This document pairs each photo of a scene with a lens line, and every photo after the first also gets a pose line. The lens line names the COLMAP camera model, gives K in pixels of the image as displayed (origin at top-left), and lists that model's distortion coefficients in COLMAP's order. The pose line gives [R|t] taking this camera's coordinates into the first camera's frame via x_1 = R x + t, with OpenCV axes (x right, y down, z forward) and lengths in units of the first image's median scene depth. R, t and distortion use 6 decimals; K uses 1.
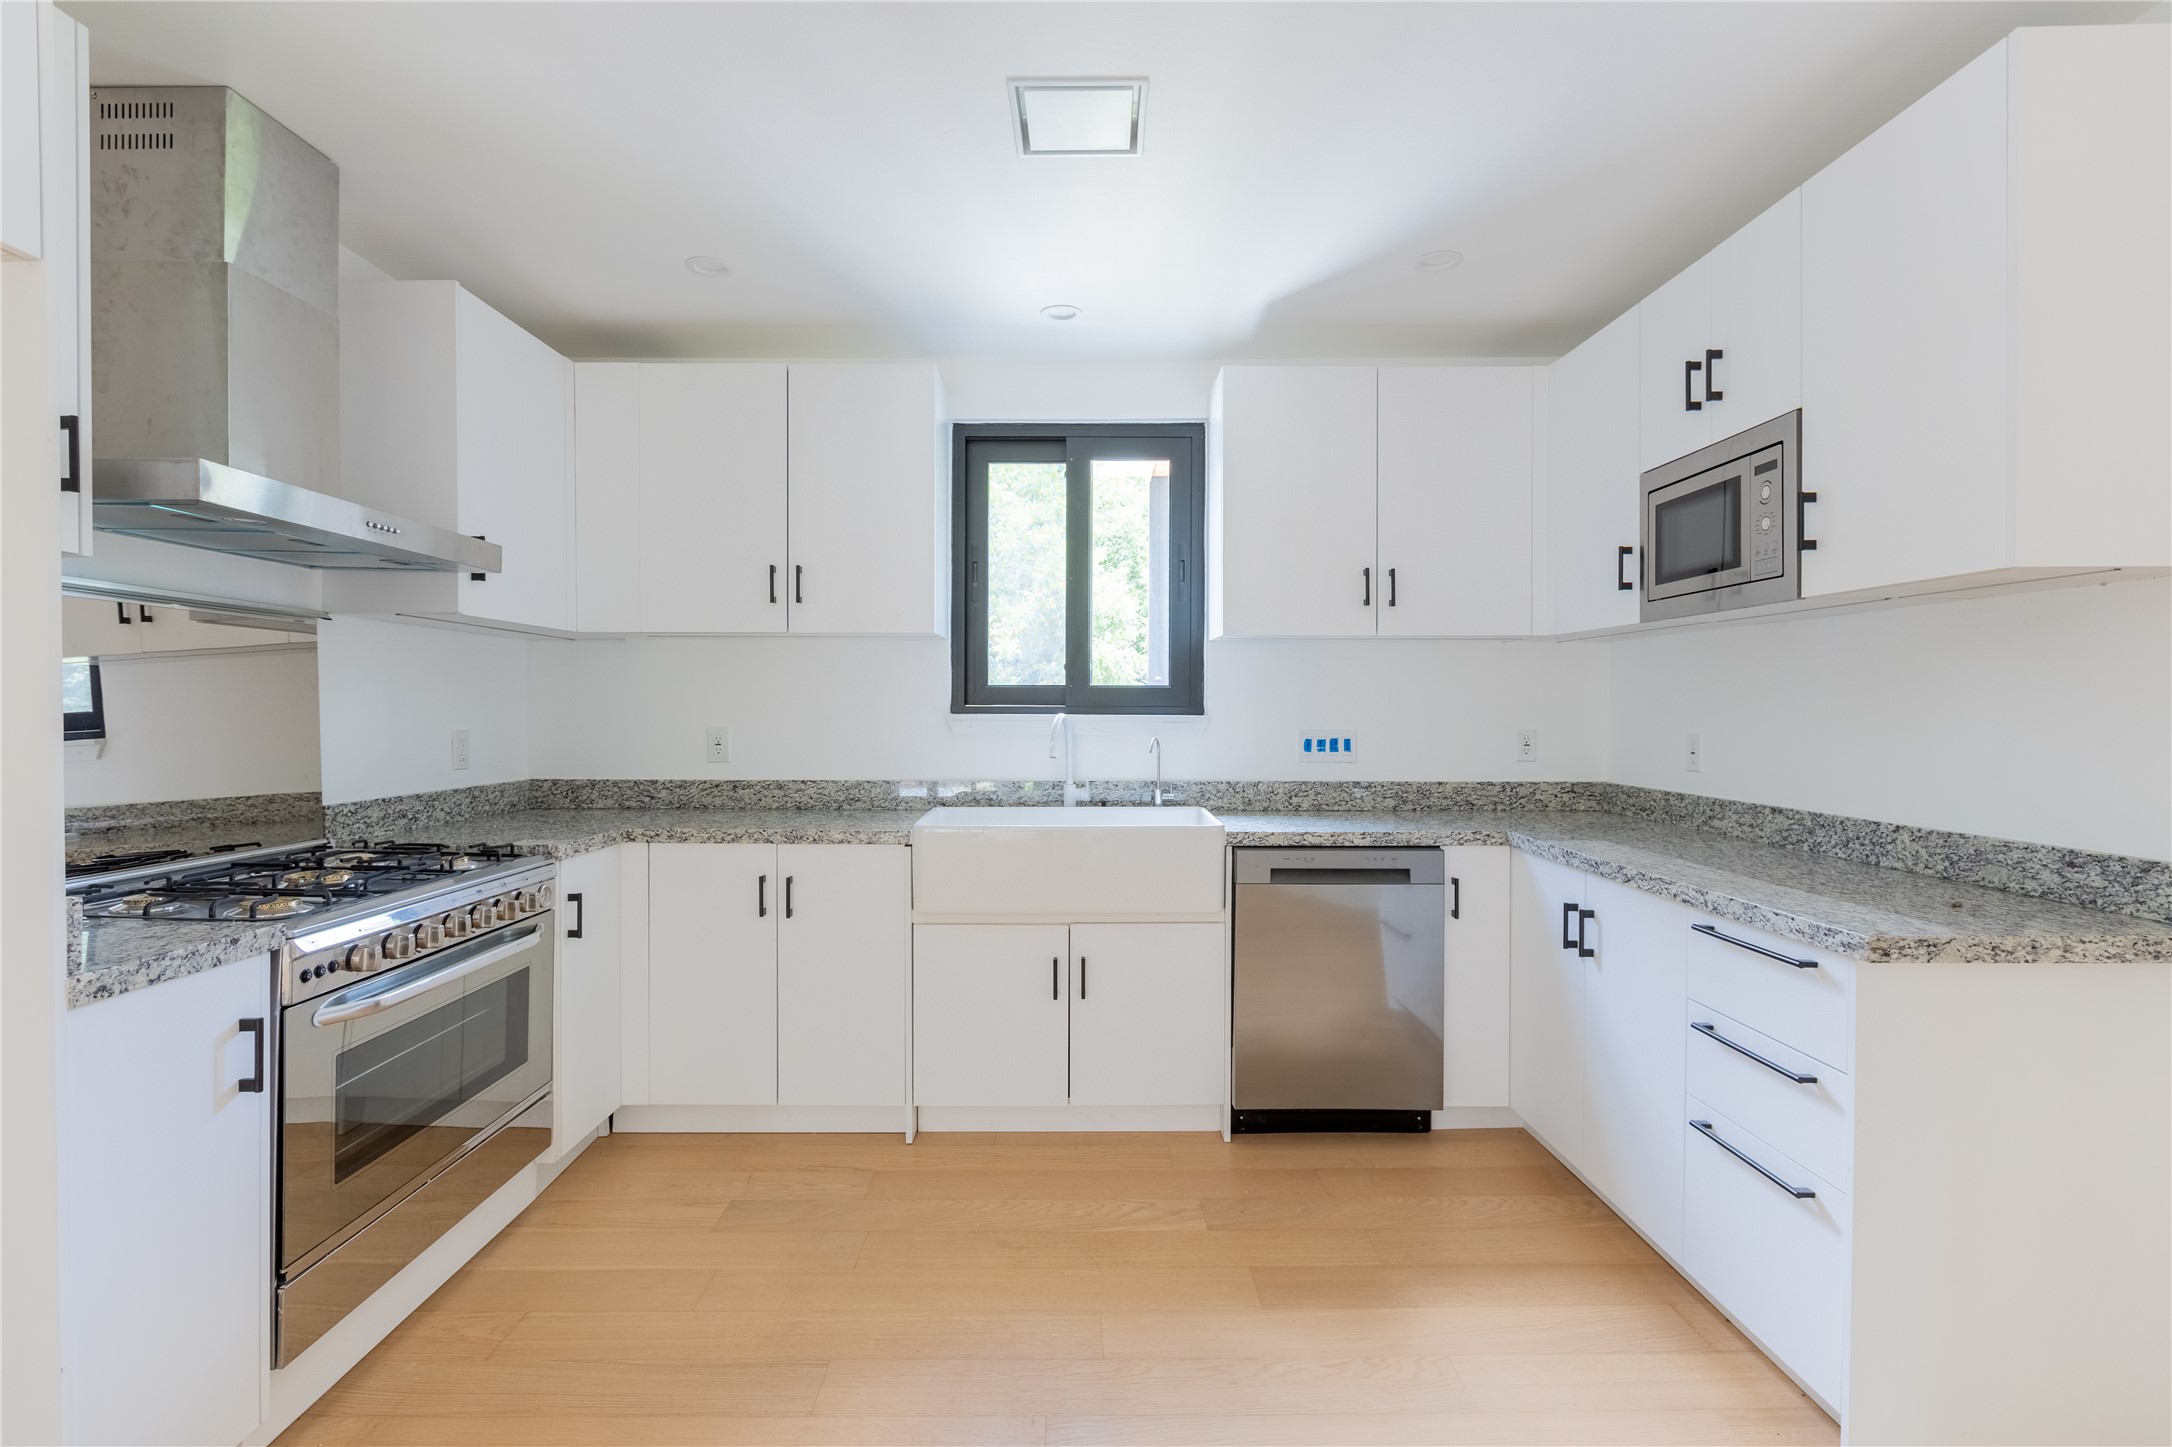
lens RADIAL K [[1023.1, 0, 1083.2], [0, 1023.1, 713.7], [0, 0, 1]] dist [-0.000712, 0.000082]
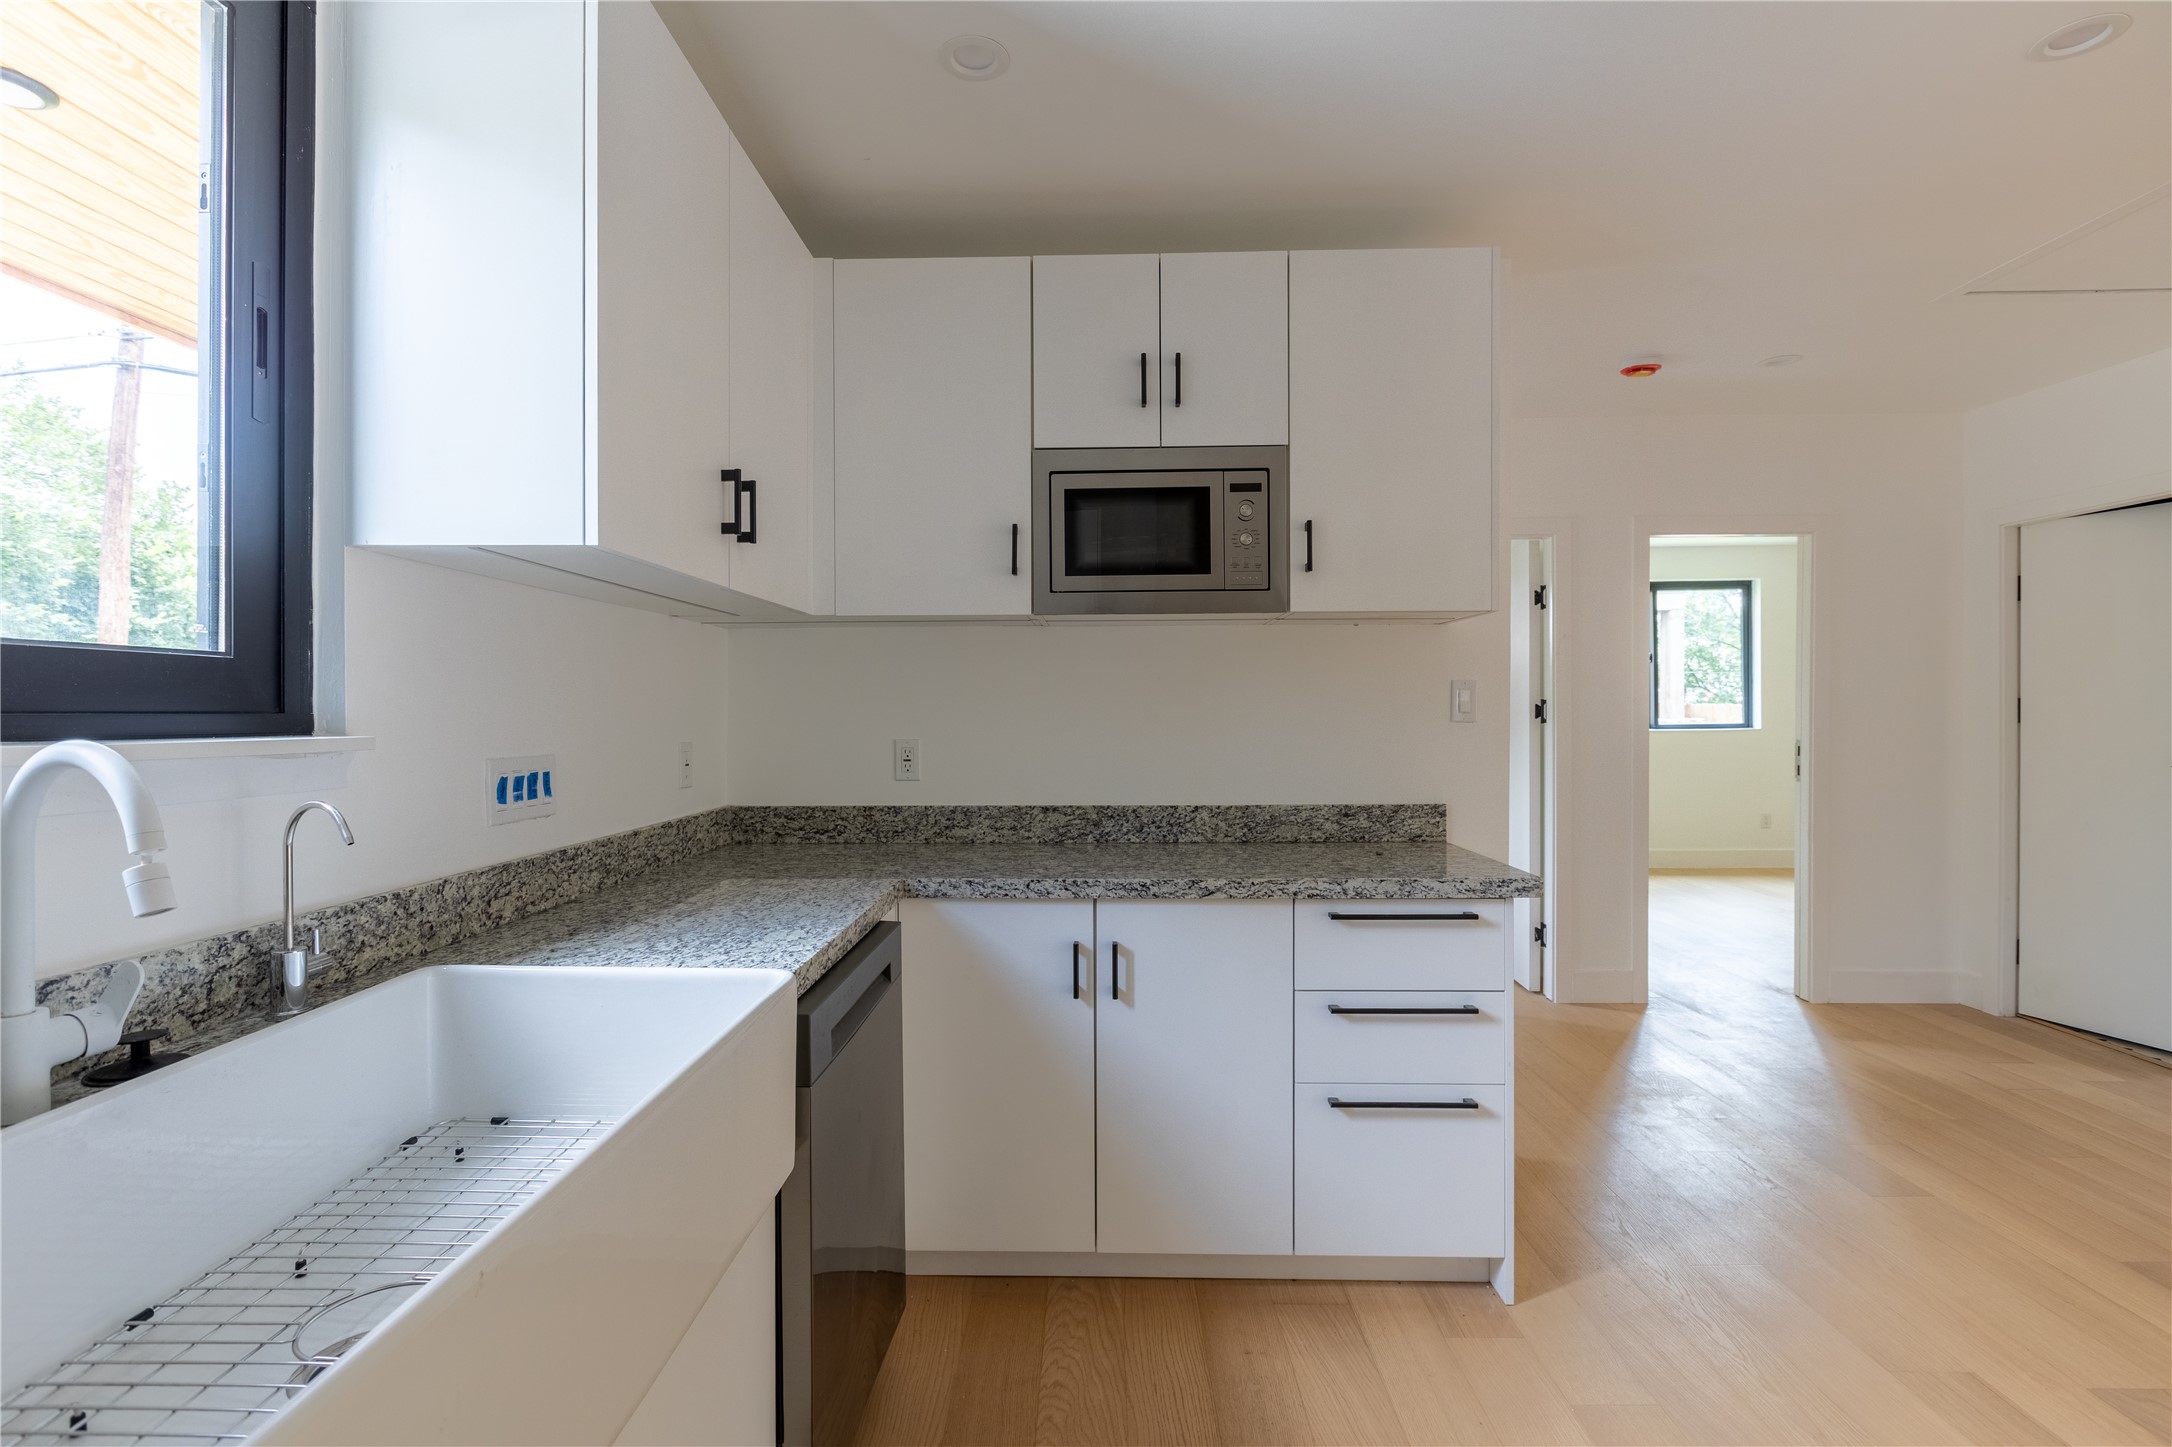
lens RADIAL K [[999.9, 0, 1071.1], [0, 999.9, 717.7], [0, 0, 1]] dist [-0.007331, 0.000557]
pose [[0.033186, -0.008199, 0.999416, -0.327806], [0.012804, 0.999888, 0.007778, -0.005286], [-0.999367, 0.012538, 0.033287, 0.937064]]
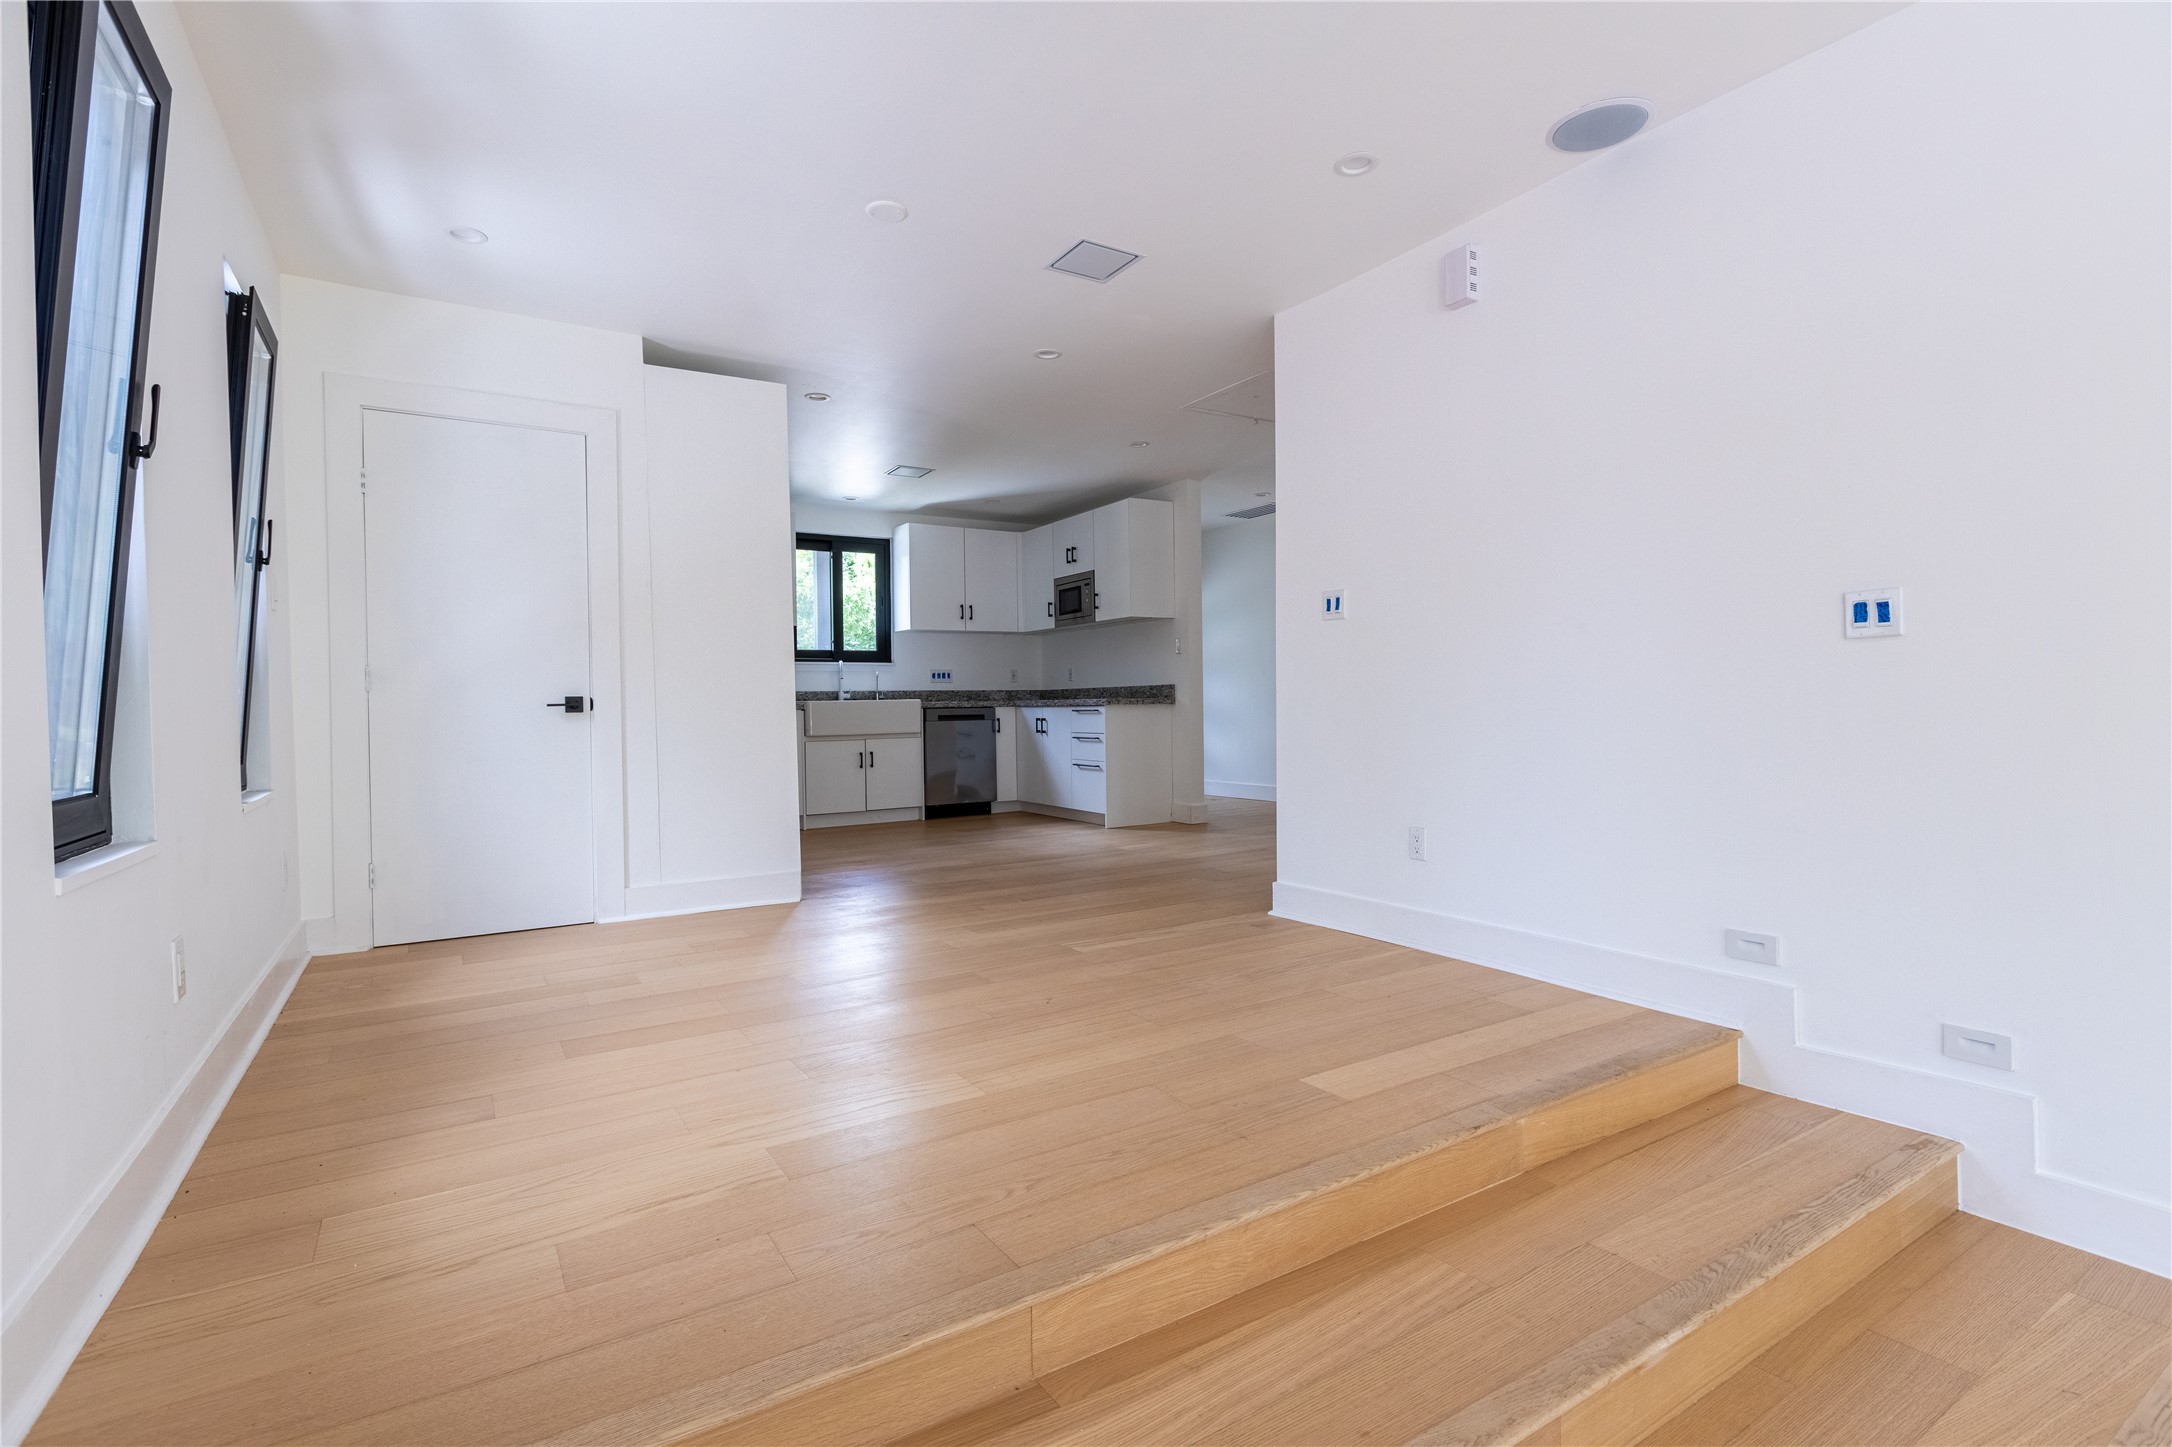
lens RADIAL K [[999.9, 0, 1071.1], [0, 999.9, 717.7], [0, 0, 1]] dist [-0.007331, 0.000557]
pose [[0.855658, -0.021444, 0.517097, -0.959501], [0.021544, 0.999751, 0.005810, 0.162028], [-0.517093, 0.006169, 0.855907, -1.571448]]
